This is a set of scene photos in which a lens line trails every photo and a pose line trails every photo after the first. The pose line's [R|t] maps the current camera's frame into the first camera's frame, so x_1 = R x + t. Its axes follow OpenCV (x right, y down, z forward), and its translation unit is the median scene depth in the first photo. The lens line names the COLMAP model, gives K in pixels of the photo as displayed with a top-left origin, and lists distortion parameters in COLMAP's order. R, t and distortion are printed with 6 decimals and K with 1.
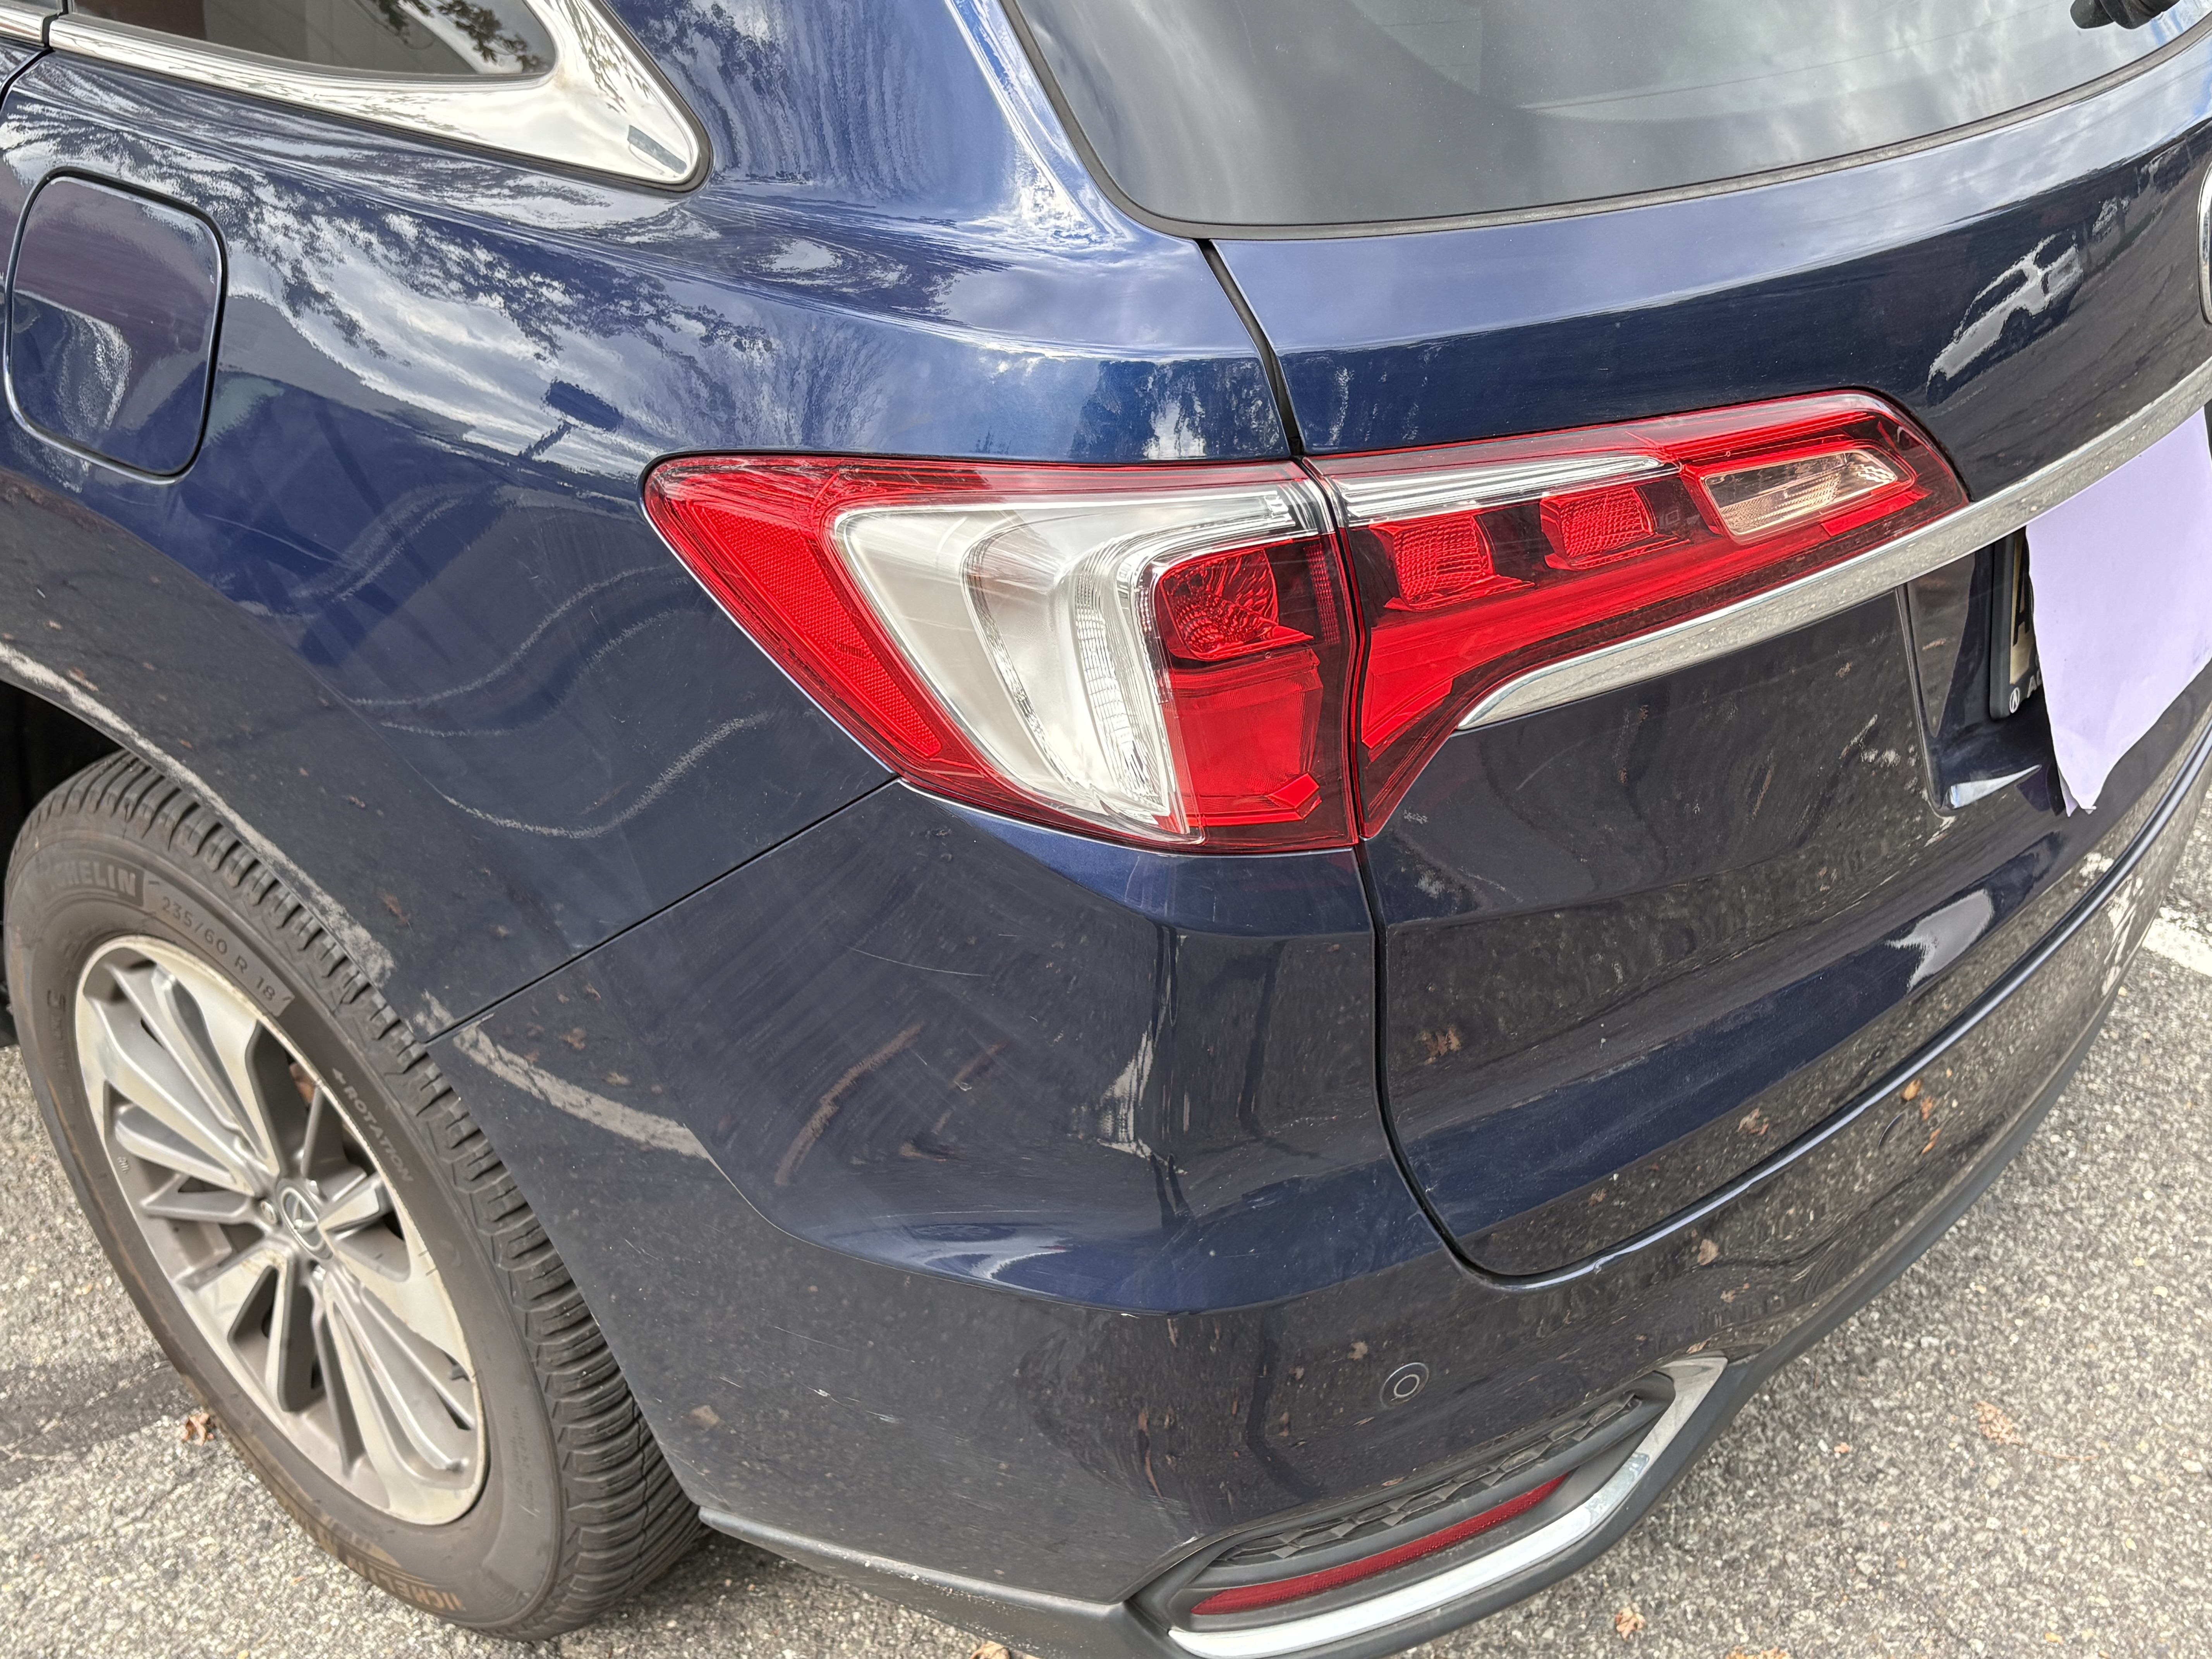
lens RADIAL K [[2357.6, 0, 1161.7], [0, 2357.6, 811.6], [0, 0, 1]] dist [0.010087, -0.012548]
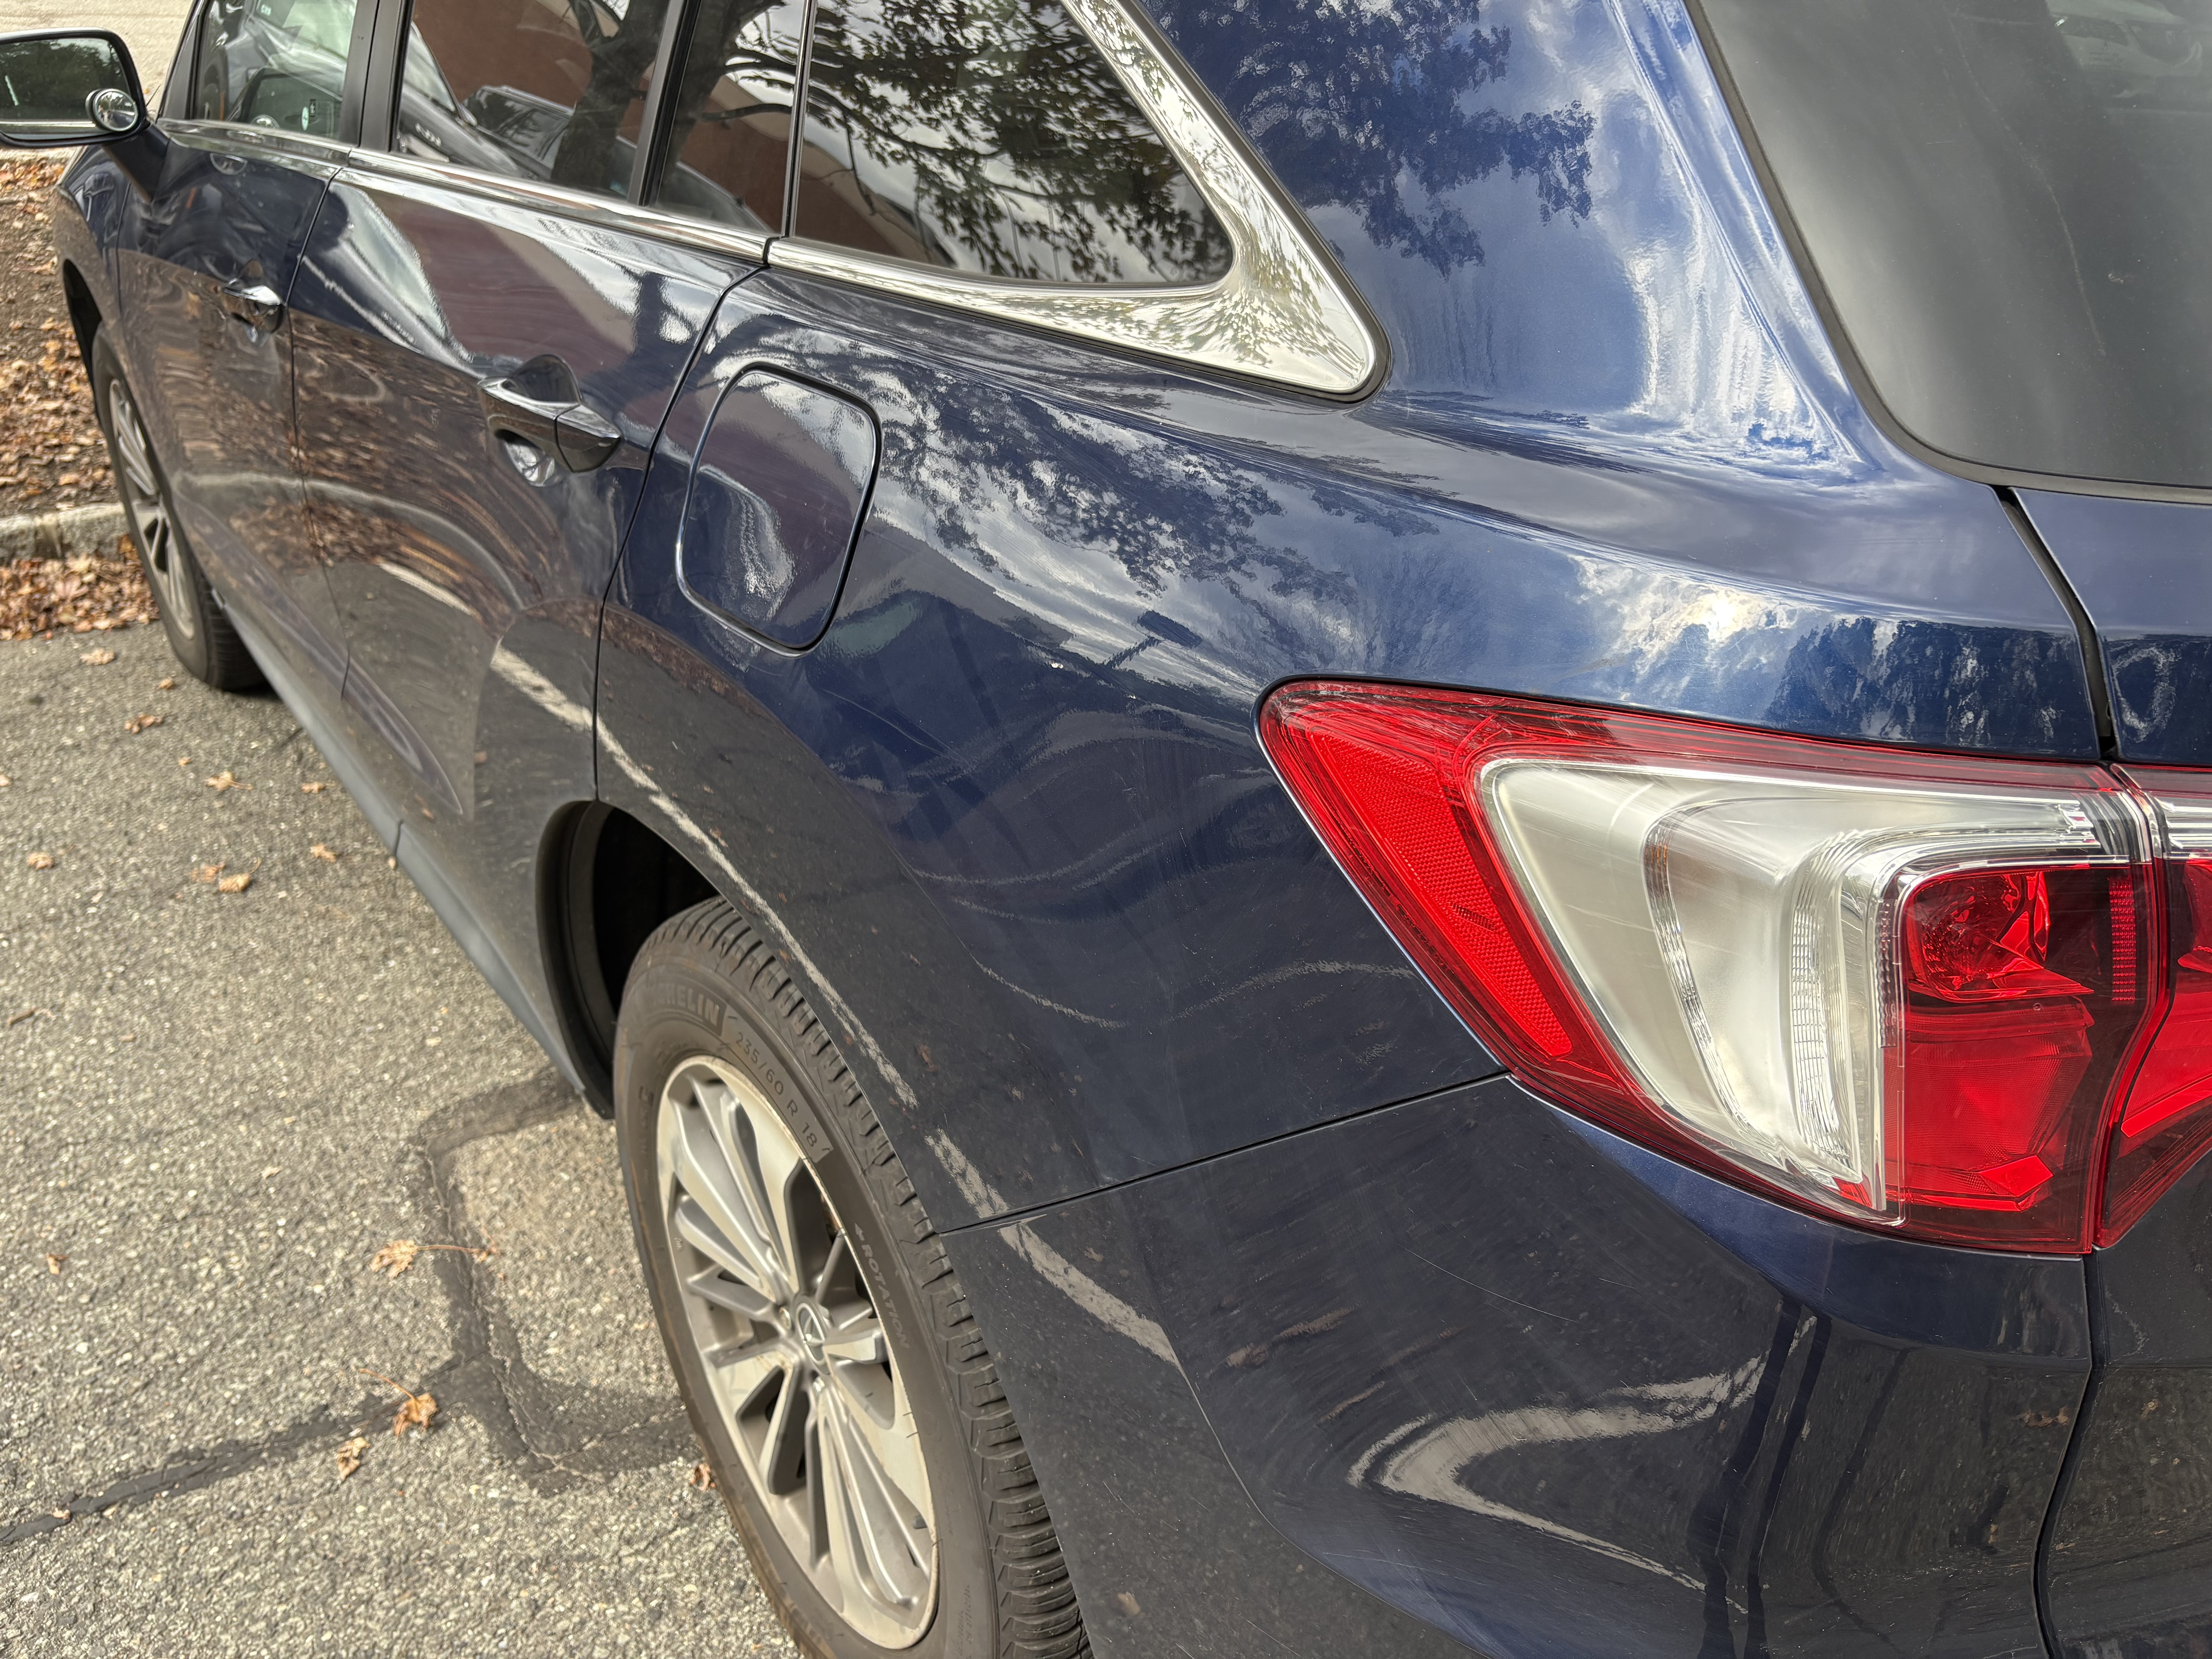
lens RADIAL K [[1695.3, 0, 1106.0], [0, 1695.3, 829.5], [0, 0, 1]] dist [0.041706, -0.074085]
pose [[0.963700, 0.132891, -0.231565, -0.076204], [-0.153671, 0.985343, -0.074060, -0.020937], [0.218329, 0.106957, 0.969996, 0.226025]]
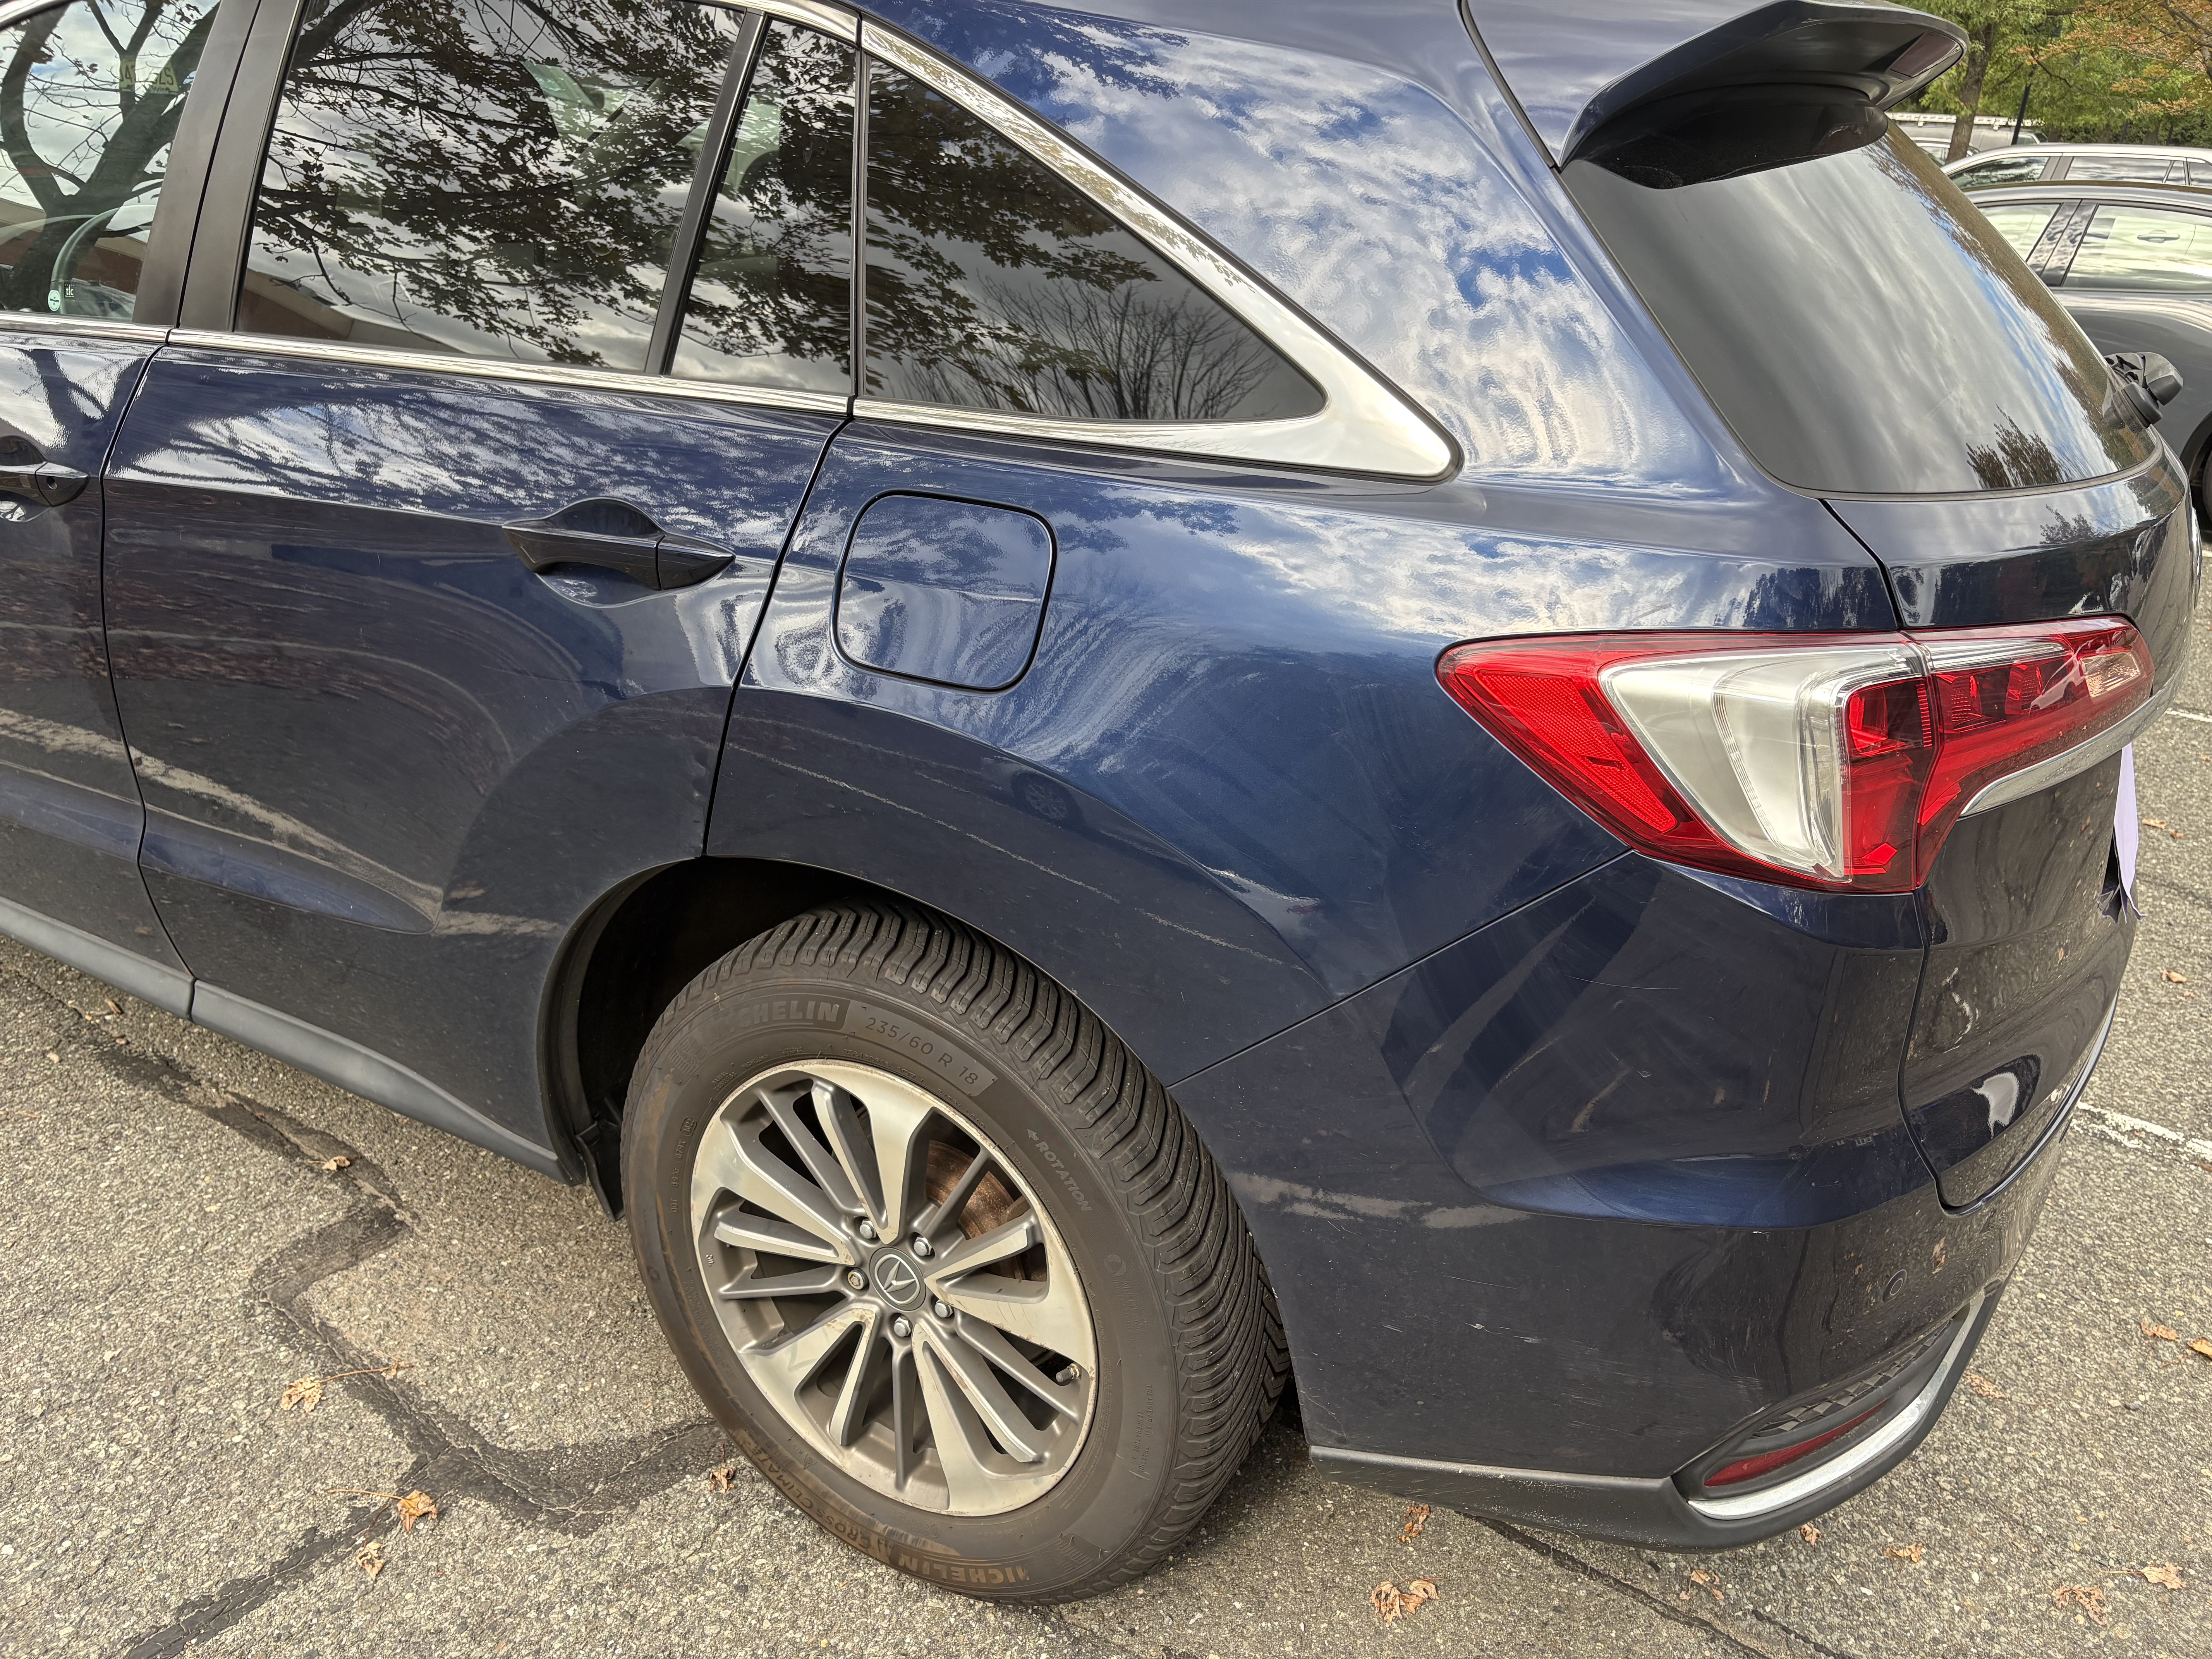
lens RADIAL K [[1695.3, 0, 1106.0], [0, 1695.3, 829.5], [0, 0, 1]] dist [0.041706, -0.074085]
pose [[0.988520, -0.017646, 0.150056, -0.374467], [0.043395, 0.984471, -0.170102, 0.088272], [-0.144724, 0.174661, 0.973935, 0.000476]]
